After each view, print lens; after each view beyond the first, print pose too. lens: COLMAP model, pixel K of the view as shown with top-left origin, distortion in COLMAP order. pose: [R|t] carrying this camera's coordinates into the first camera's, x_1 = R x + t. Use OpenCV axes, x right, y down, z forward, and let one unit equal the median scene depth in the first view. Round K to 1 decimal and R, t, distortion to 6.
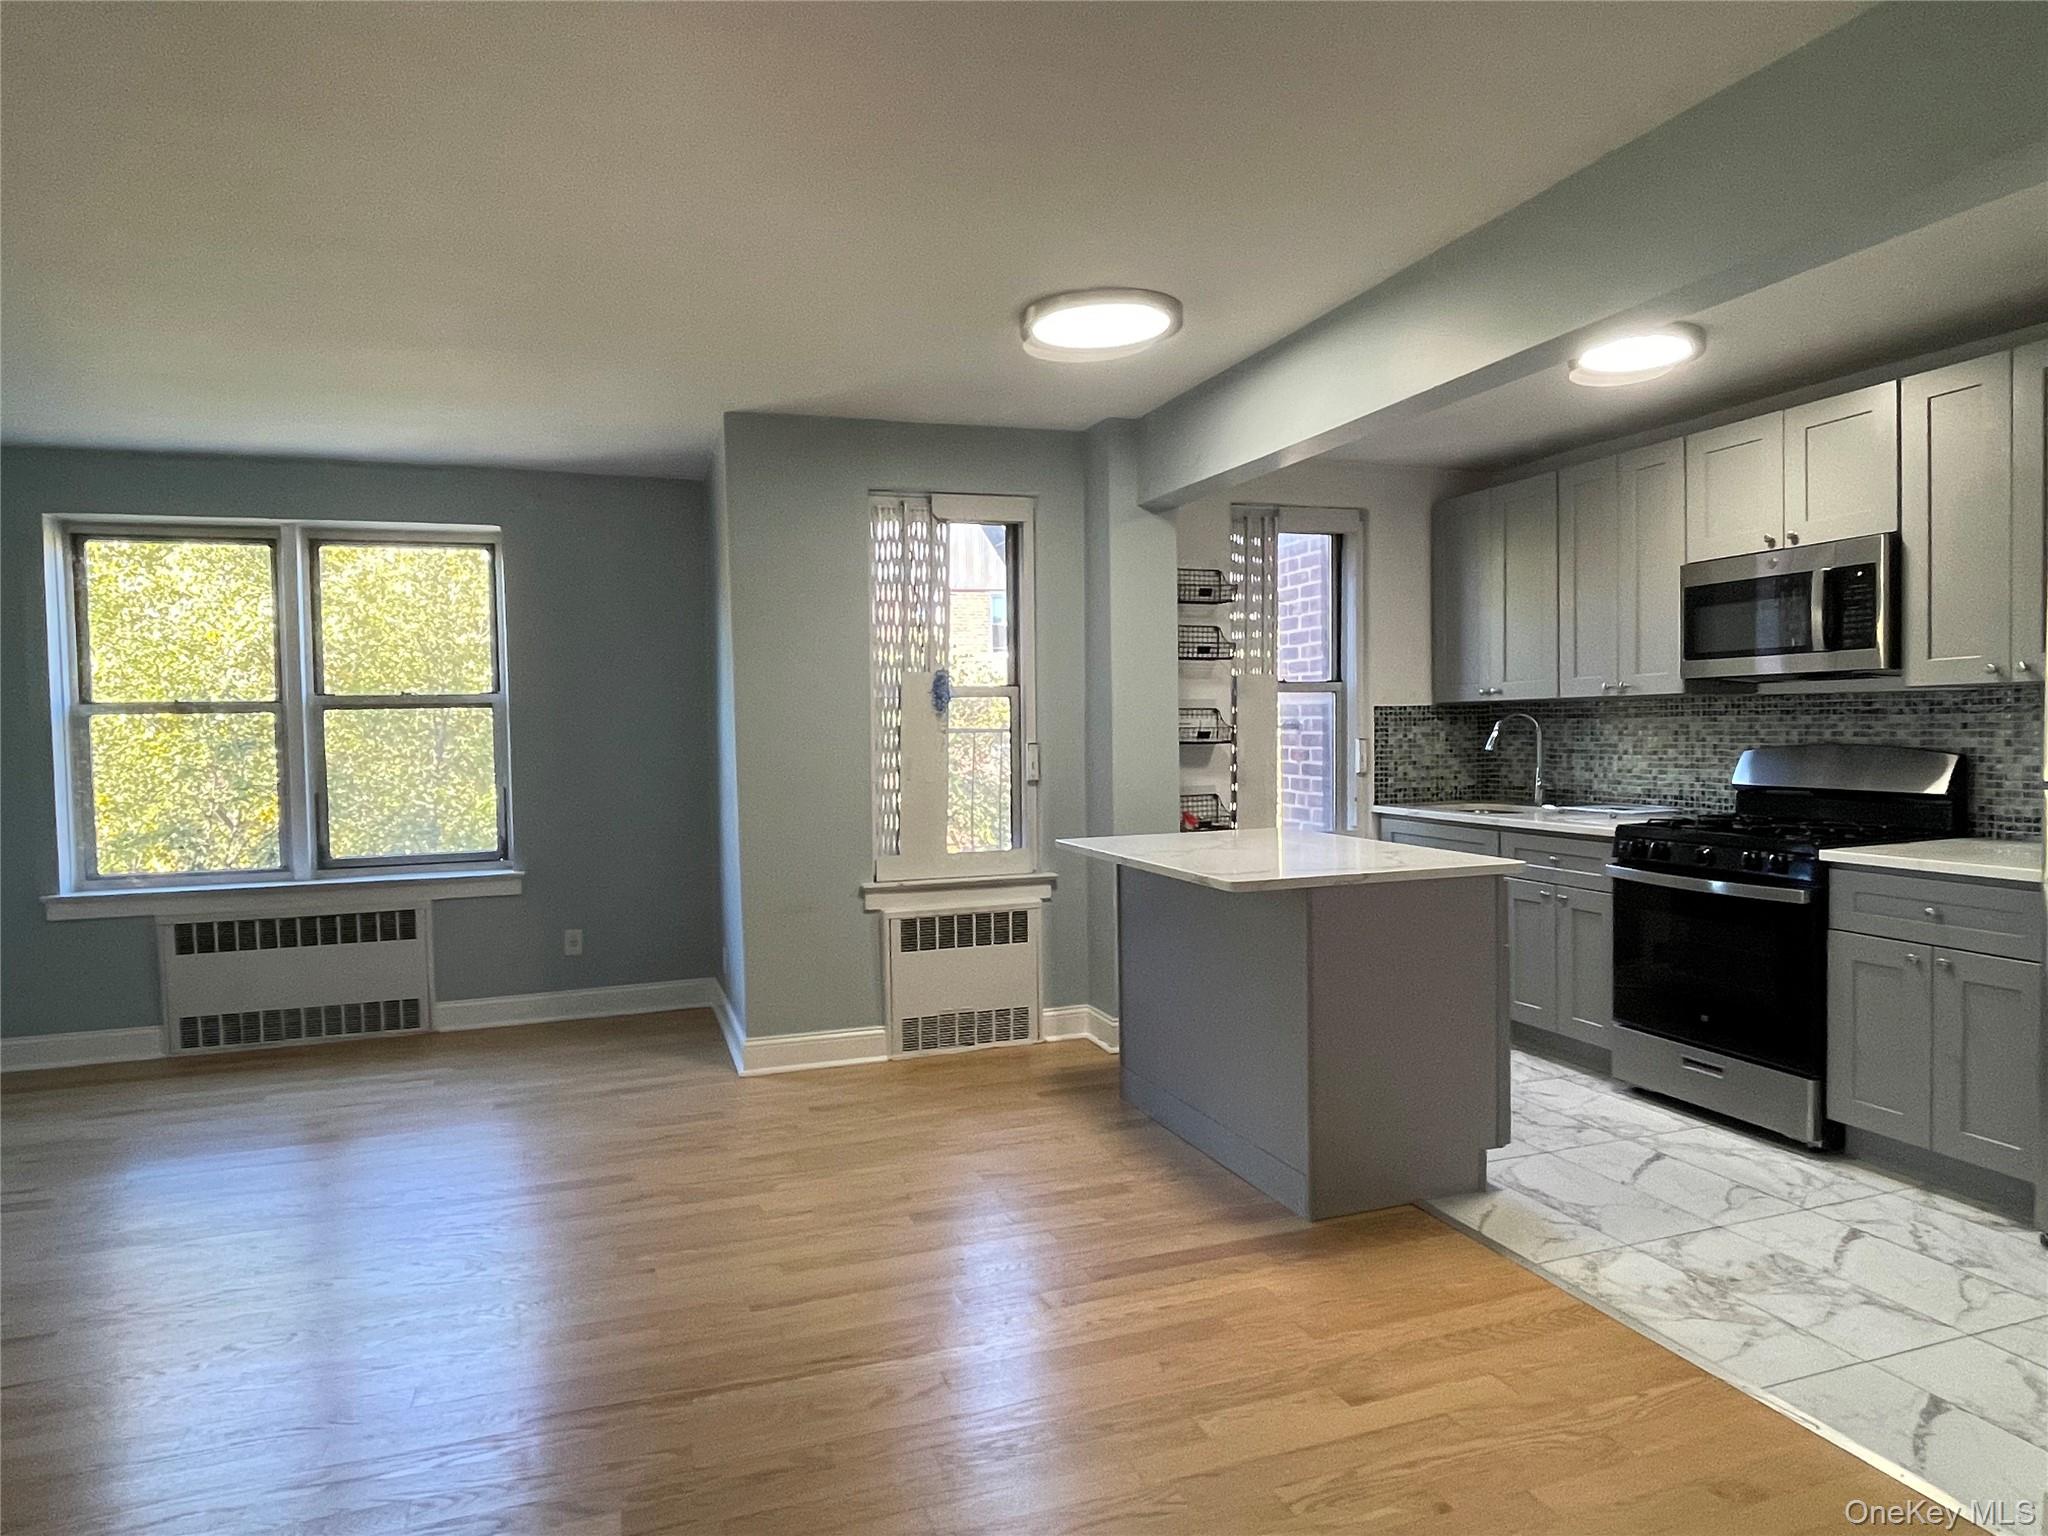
lens RADIAL K [[1231.3, 0, 1024.0], [0, 1231.3, 768.0], [0, 0, 1]] dist [0.012501, -0.022906]
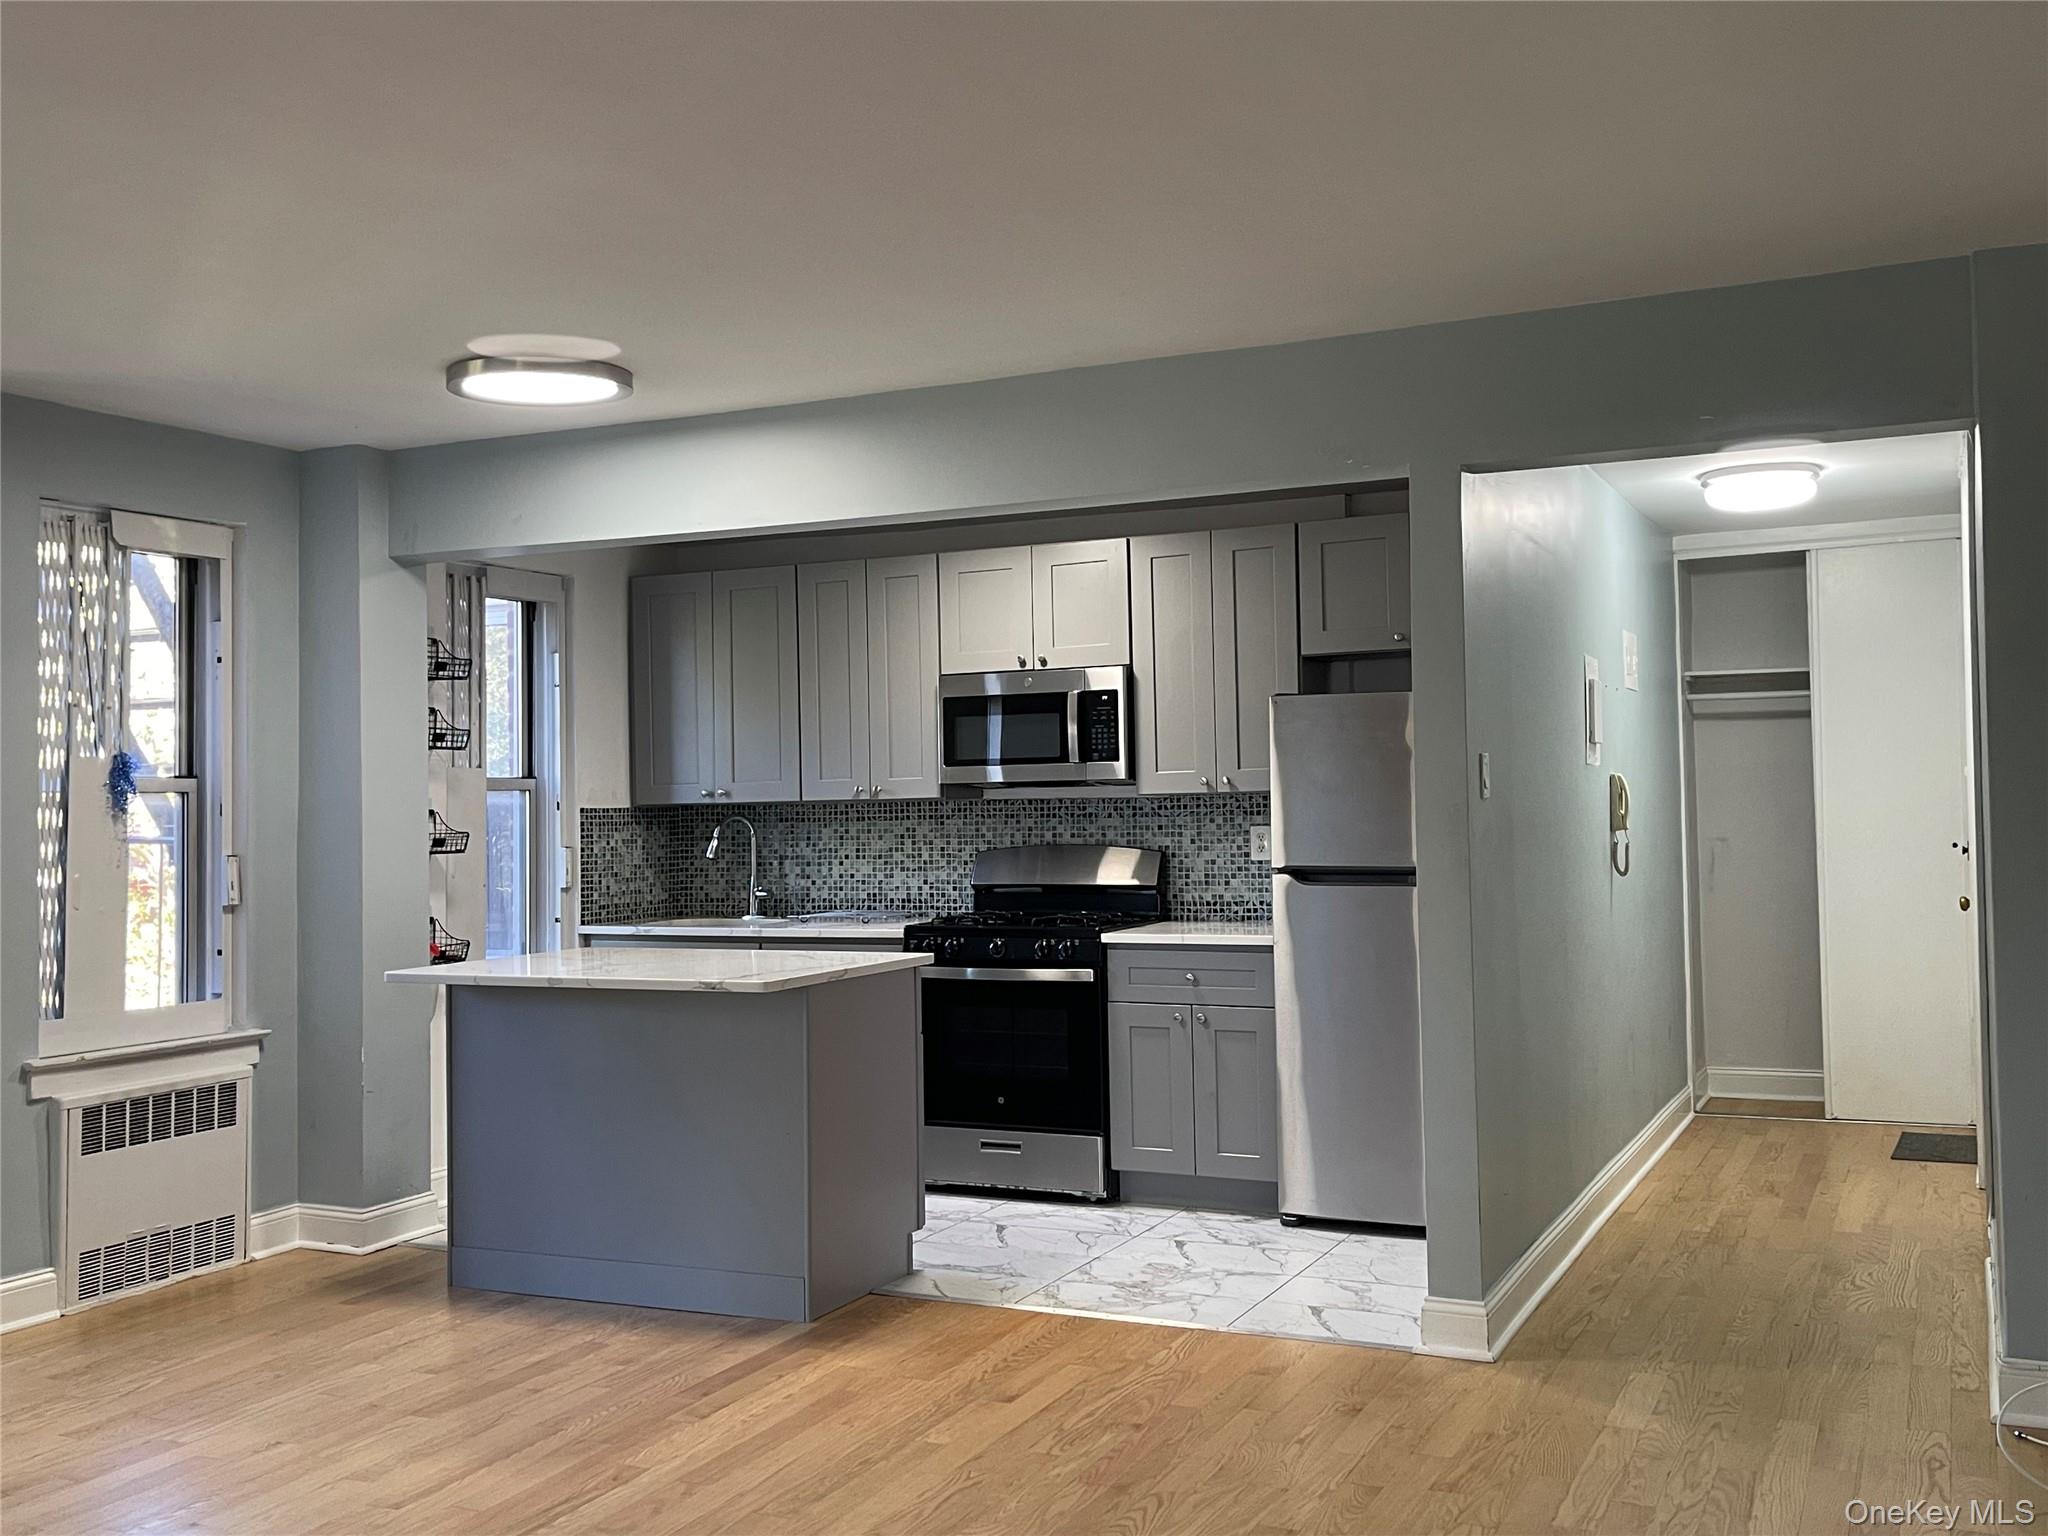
lens RADIAL K [[1922.4, 0, 994.6], [0, 1922.4, 765.5], [0, 0, 1]] dist [0.105512, -0.150553]
pose [[0.709882, 0.022490, 0.703962, -0.526520], [0.029597, 0.997655, -0.061719, 0.012769], [-0.703699, 0.064649, 0.707551, -0.167012]]
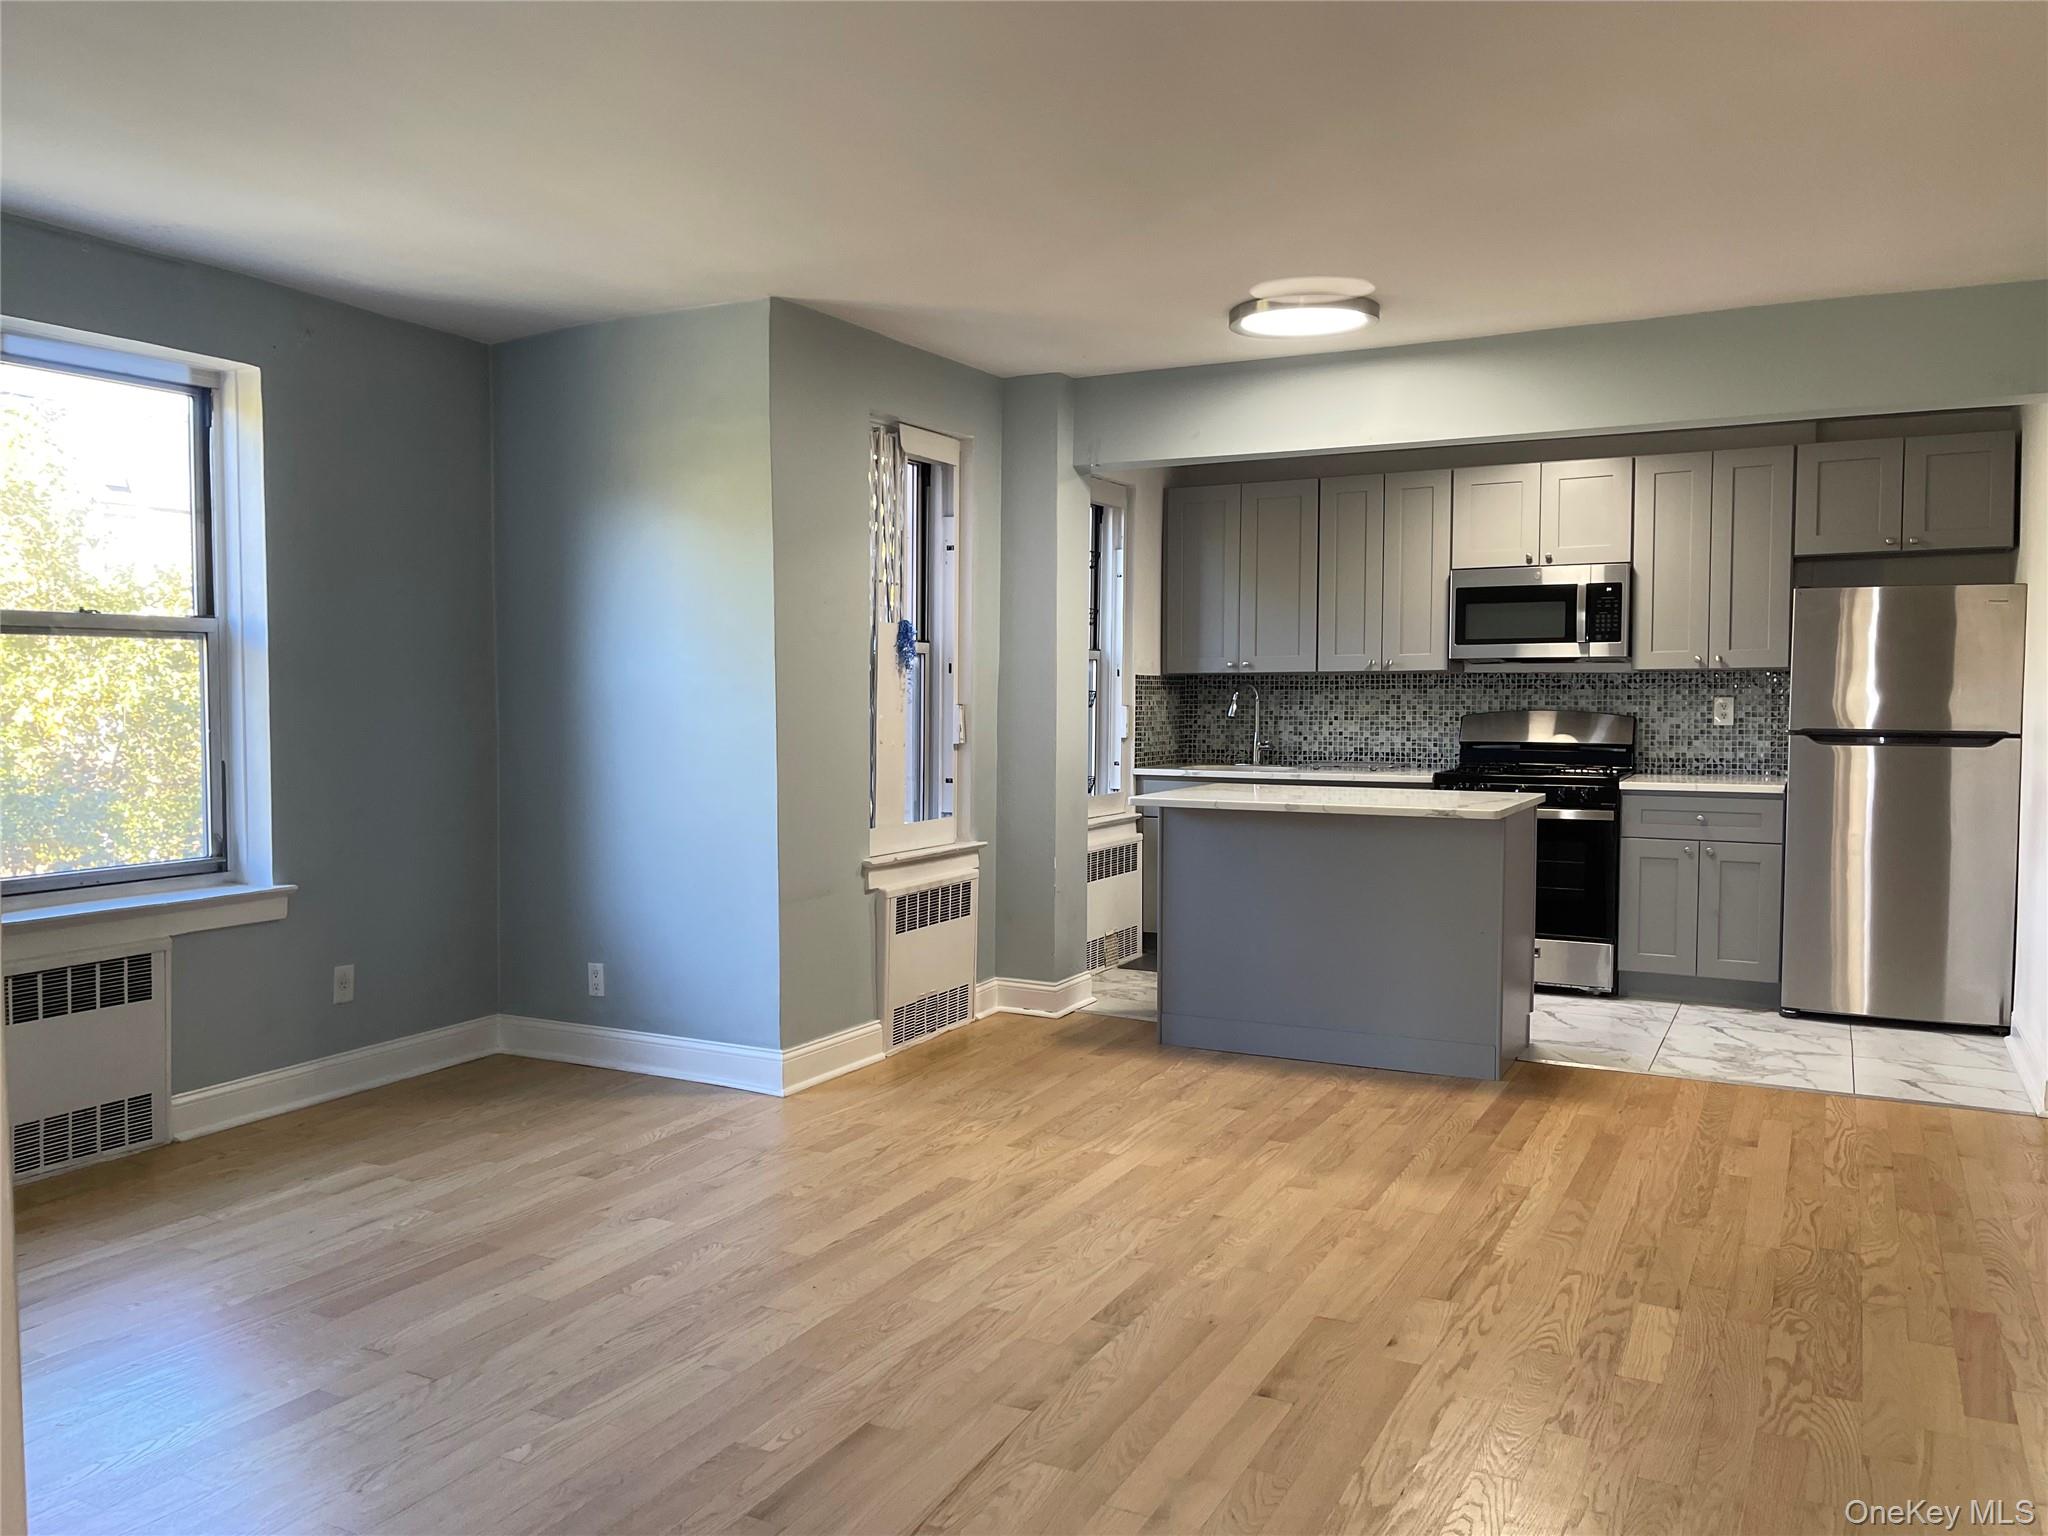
lens RADIAL K [[1532.5, 0, 1024.0], [0, 1532.5, 768.0], [0, 0, 1]] dist [0.071458, -0.088230]
pose [[0.725828, -0.013904, 0.687735, -0.810211], [0.010686, 0.999903, 0.008937, 0.020123], [-0.687793, 0.000862, 0.725906, 0.128153]]
